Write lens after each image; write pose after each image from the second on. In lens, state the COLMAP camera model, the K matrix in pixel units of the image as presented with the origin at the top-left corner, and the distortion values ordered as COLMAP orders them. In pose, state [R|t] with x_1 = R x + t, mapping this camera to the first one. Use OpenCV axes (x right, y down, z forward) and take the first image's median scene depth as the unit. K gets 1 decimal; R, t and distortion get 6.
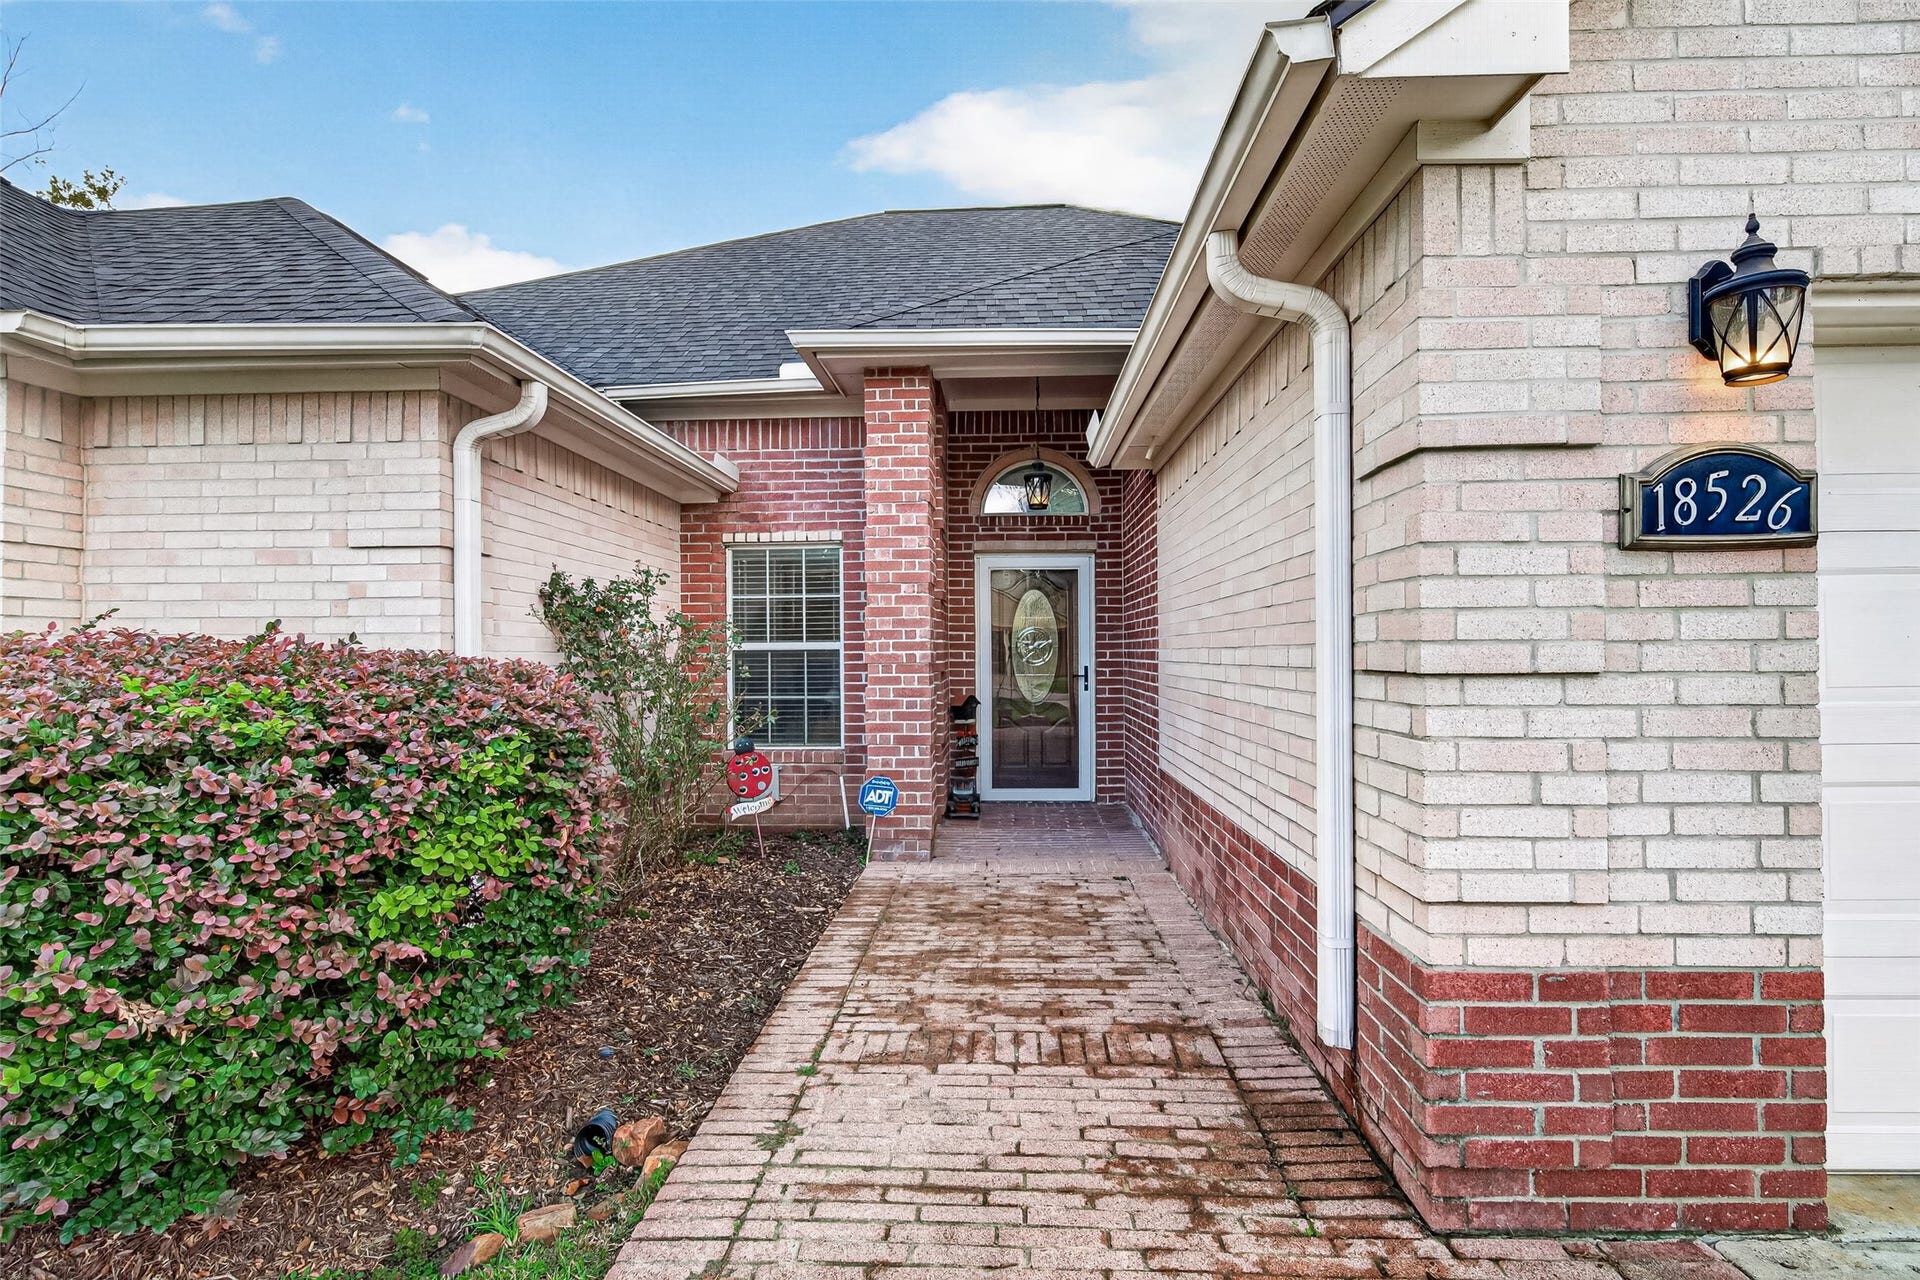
lens RADIAL K [[918.2, 0, 960.0], [0, 918.2, 640.0], [0, 0, 1]] dist [-0.000133, -0.000259]
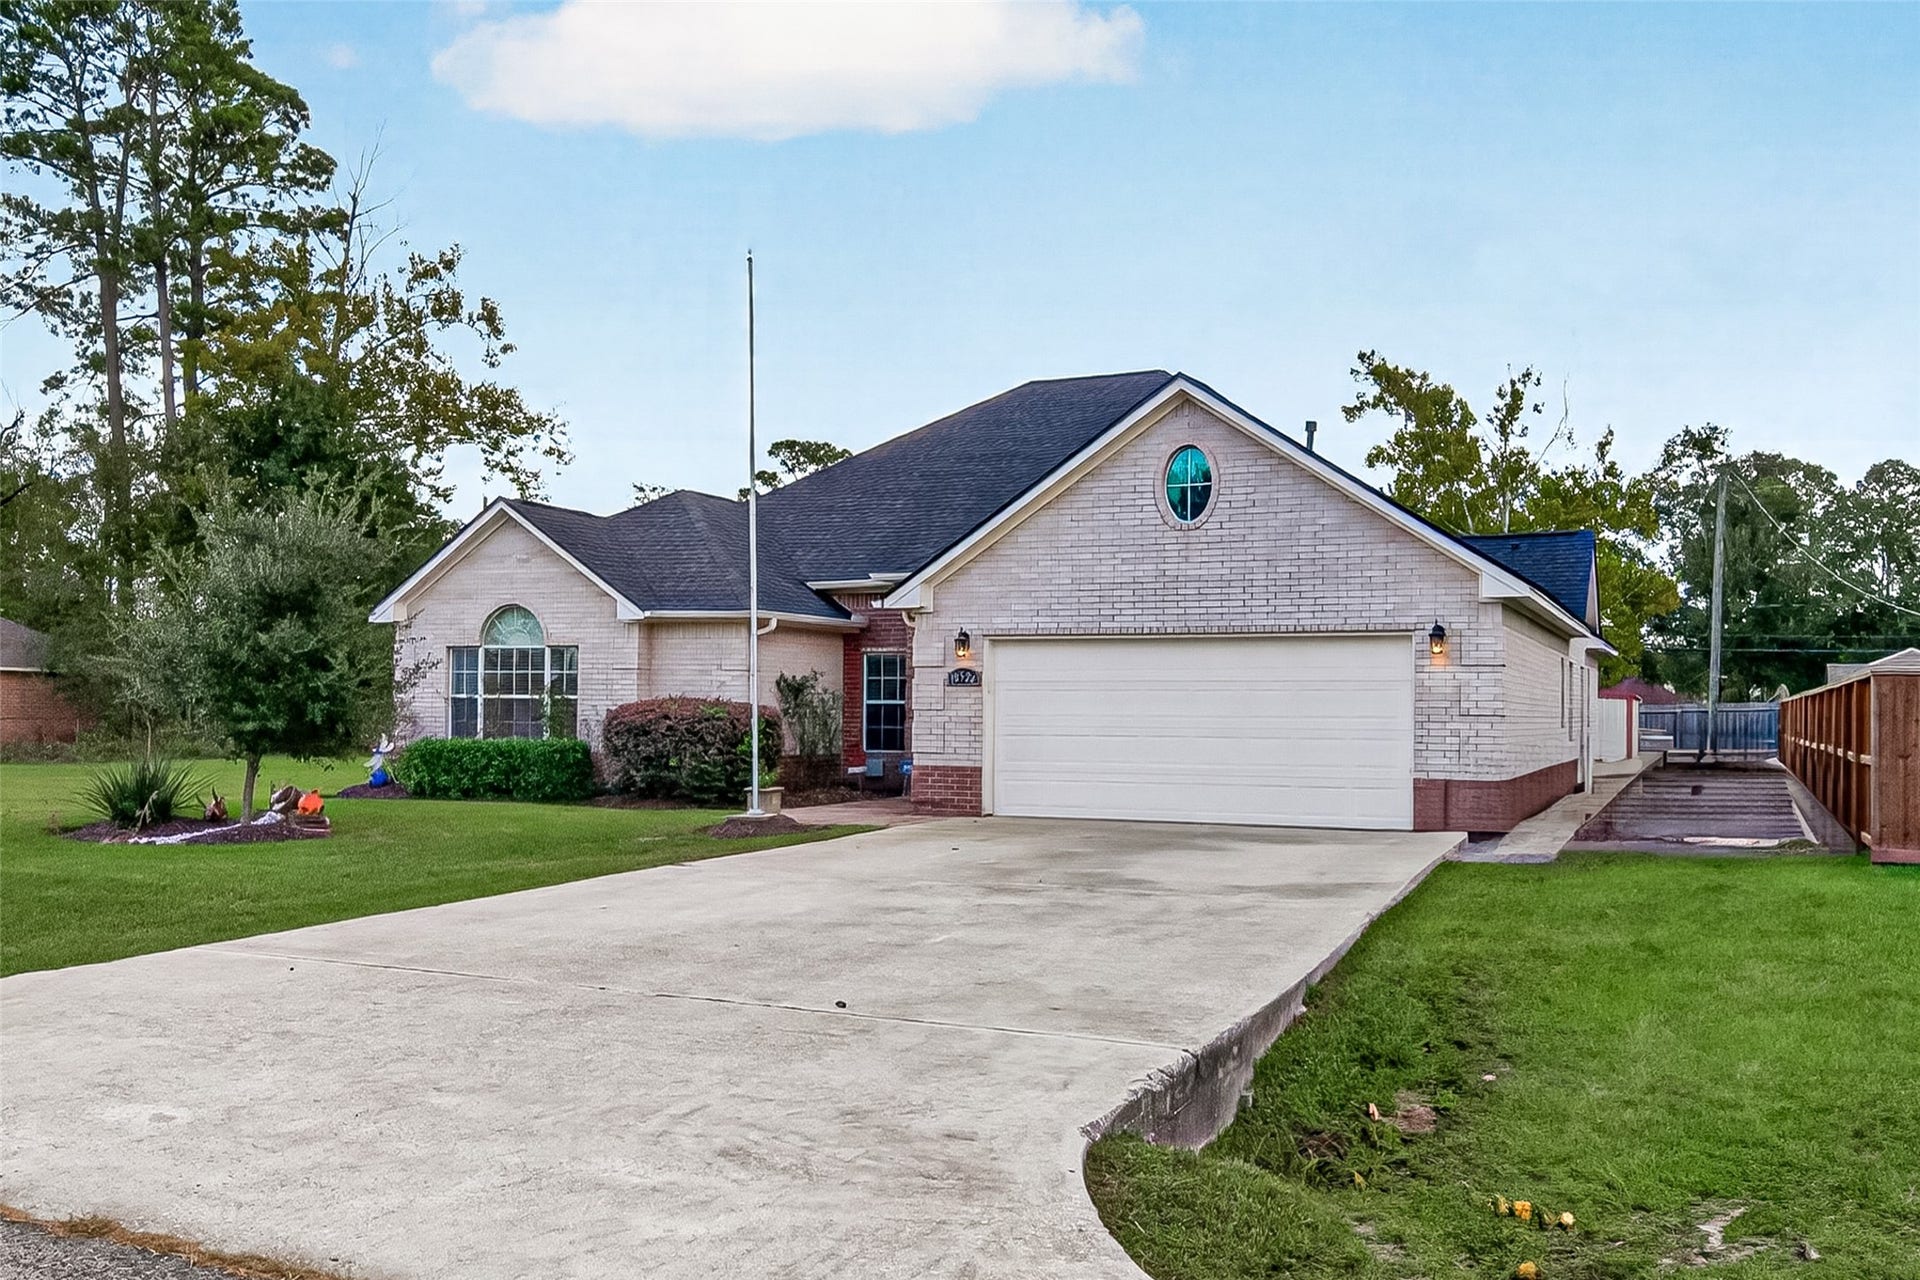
lens RADIAL K [[1662.7, 0, 960.0], [0, 1662.7, 640.0], [0, 0, 1]] dist [-0.004550, 0.001515]
pose [[0.933467, 0.001788, -0.358658, 2.270161], [-0.012259, 0.999562, -0.026922, -0.058094], [0.358453, 0.029527, 0.933081, -4.258369]]
